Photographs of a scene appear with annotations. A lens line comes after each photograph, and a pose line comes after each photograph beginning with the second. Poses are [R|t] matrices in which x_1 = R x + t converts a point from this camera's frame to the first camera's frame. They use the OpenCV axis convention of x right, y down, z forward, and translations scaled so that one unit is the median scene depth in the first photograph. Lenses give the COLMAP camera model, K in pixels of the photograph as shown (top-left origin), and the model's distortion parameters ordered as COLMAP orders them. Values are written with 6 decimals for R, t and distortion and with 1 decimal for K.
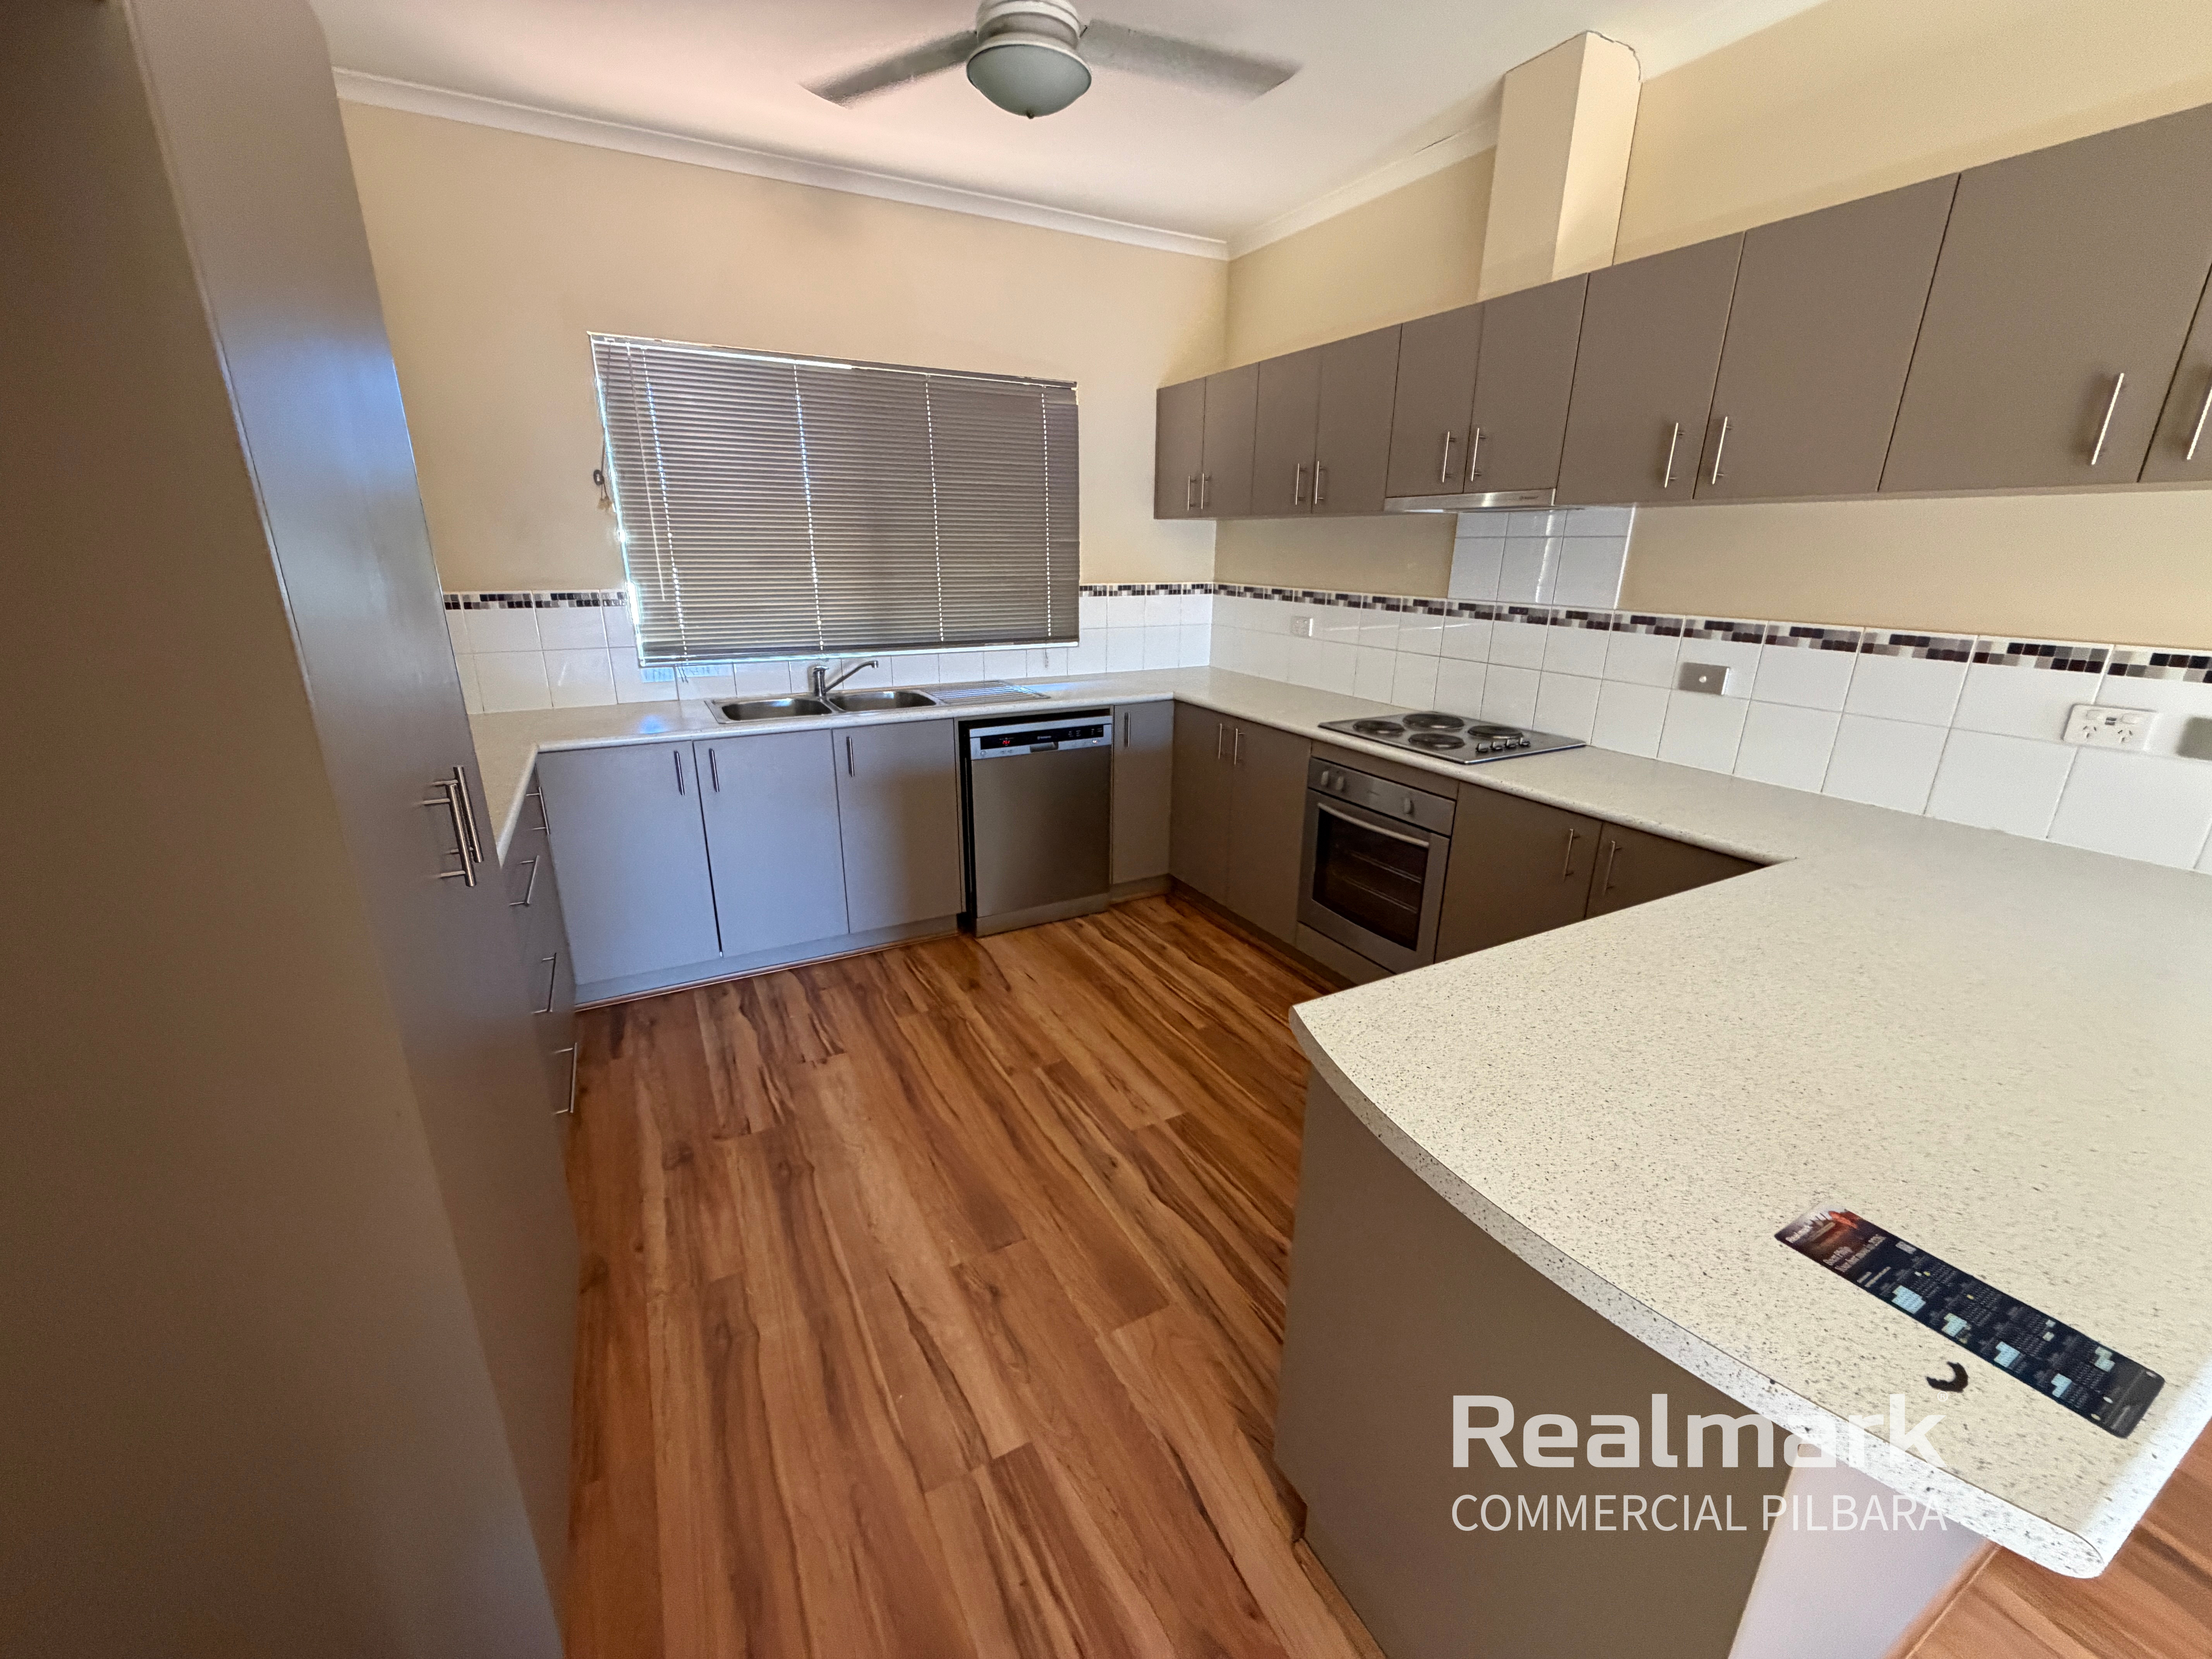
lens RADIAL K [[875.5, 0, 1106.0], [0, 875.5, 829.5], [0, 0, 1]] dist [0.000956, 0.000060]
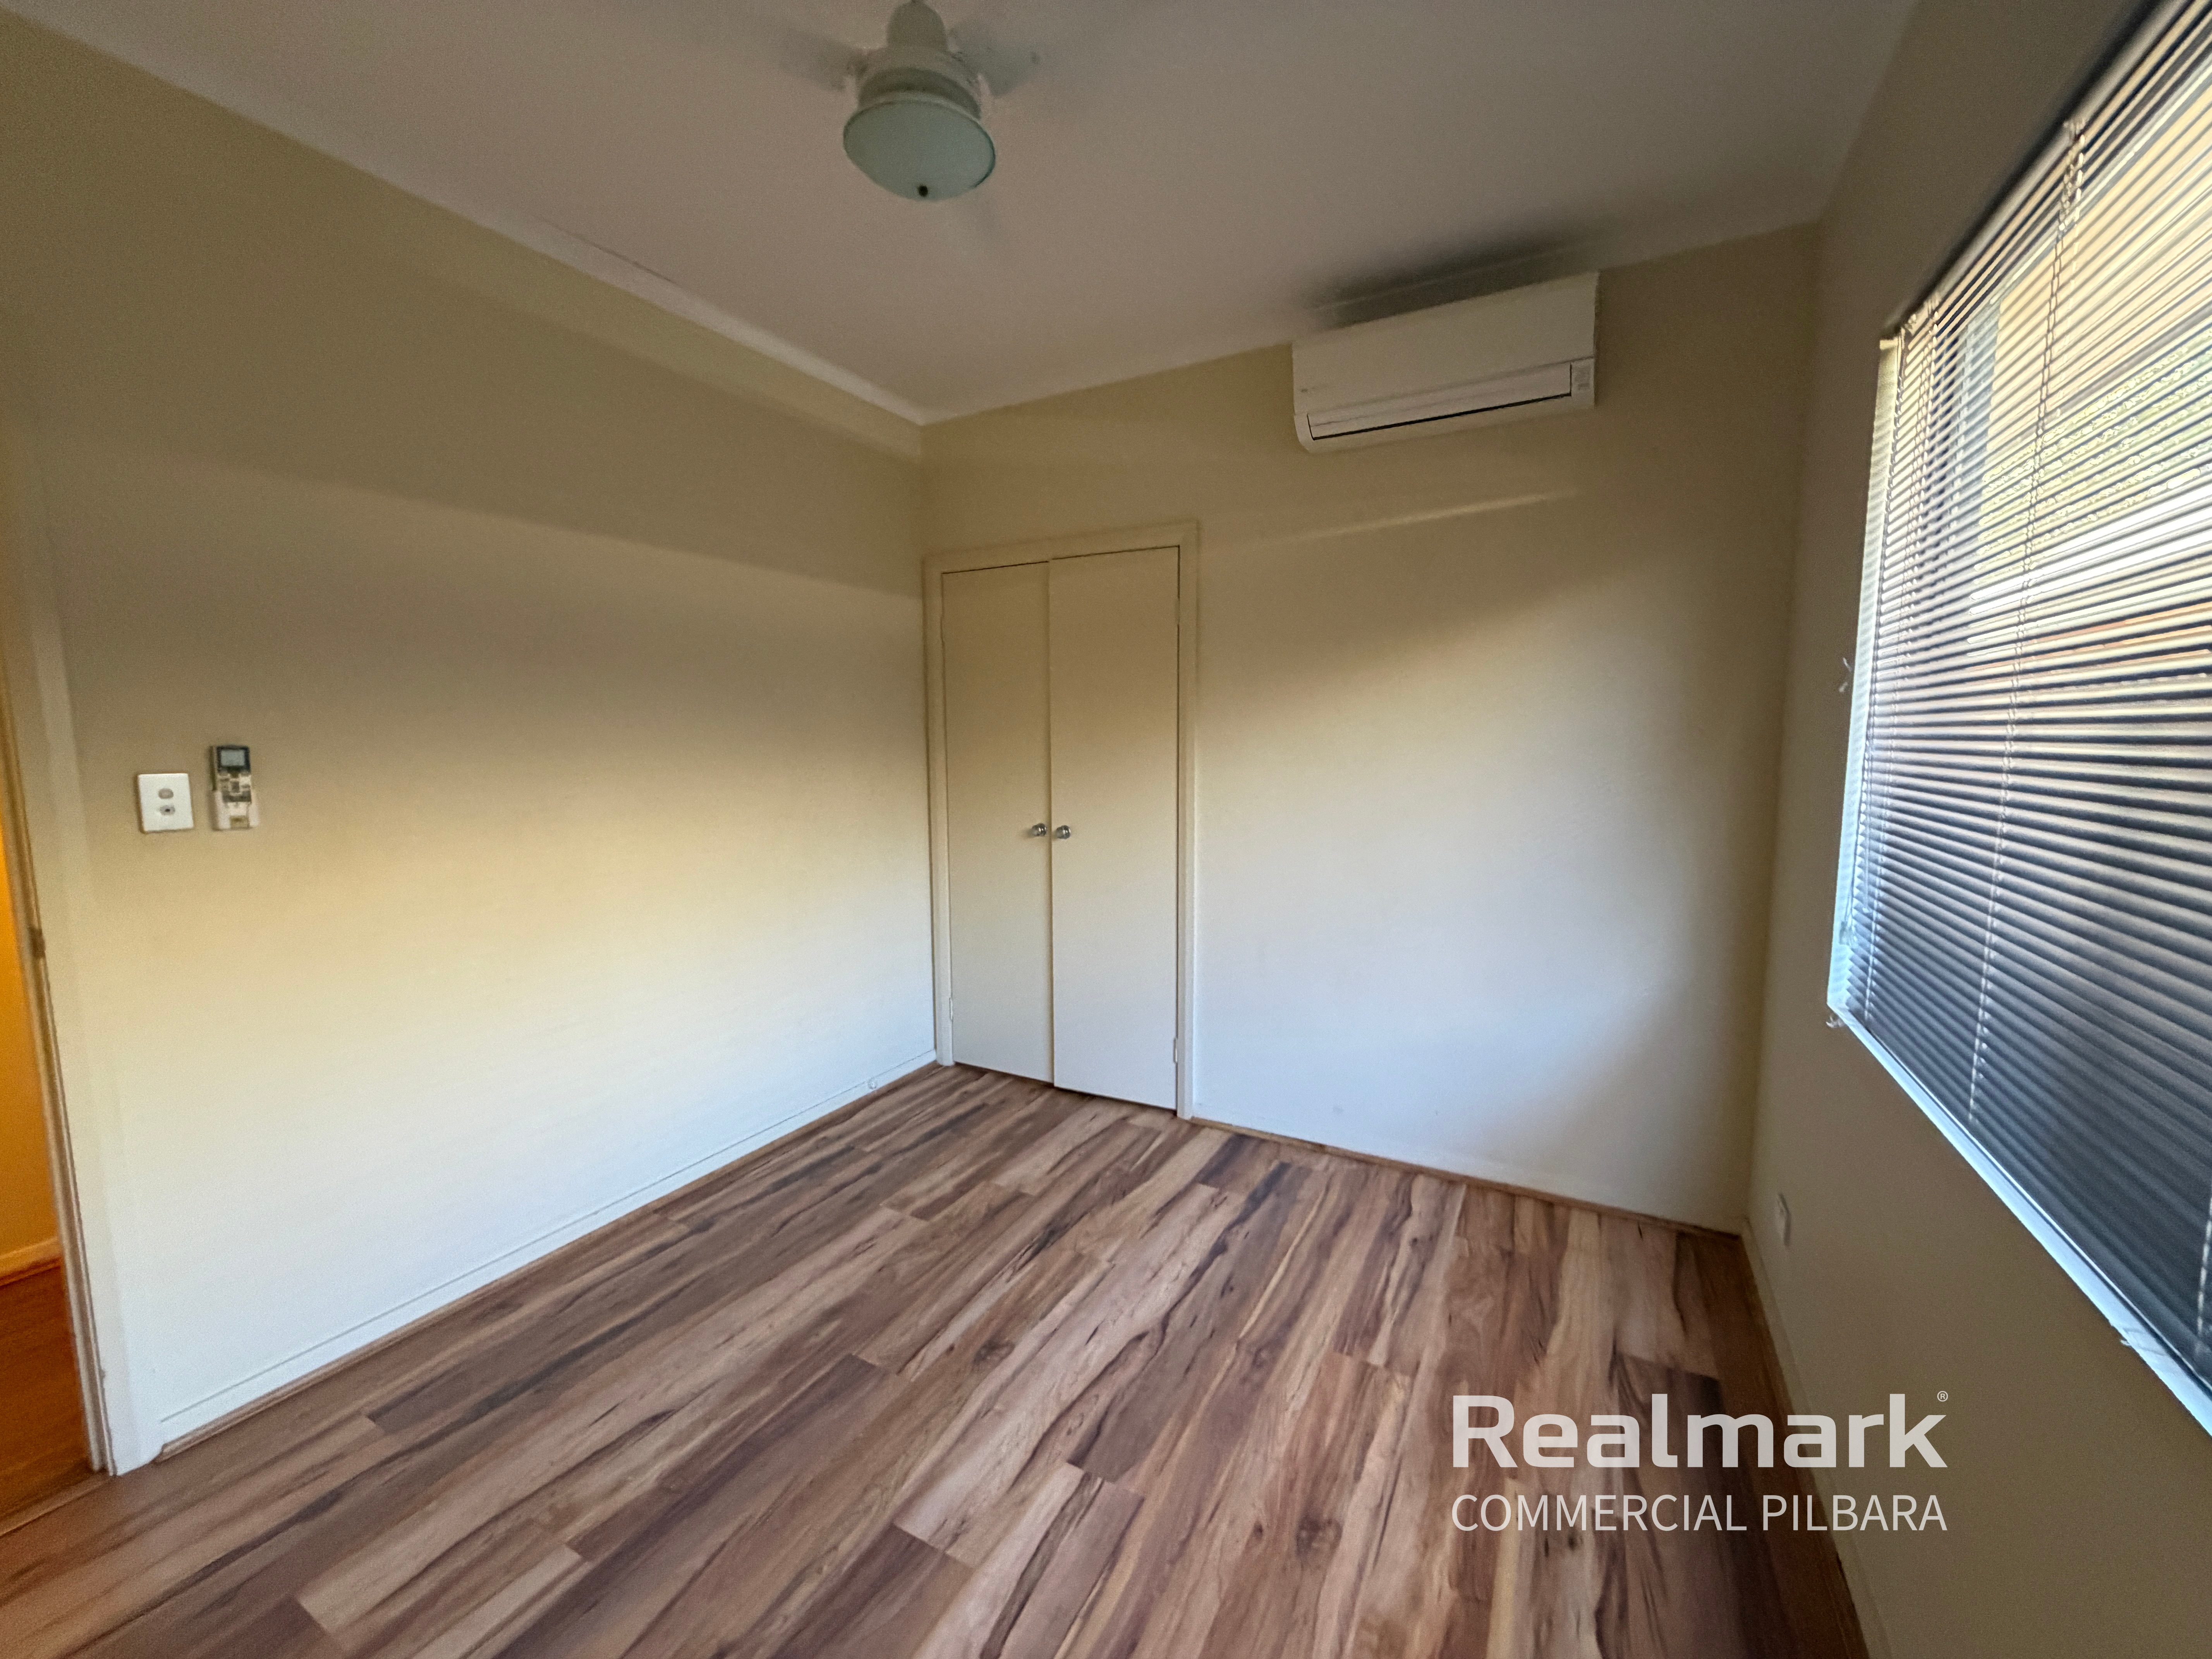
lens RADIAL K [[875.5, 0, 1106.0], [0, 875.5, 829.5], [0, 0, 1]] dist [0.000956, 0.000060]
pose [[-0.546211, -0.092541, 0.832520, -0.934044], [0.258350, 0.926815, 0.272524, -0.324876], [-0.796811, 0.363938, -0.482329, 1.124596]]
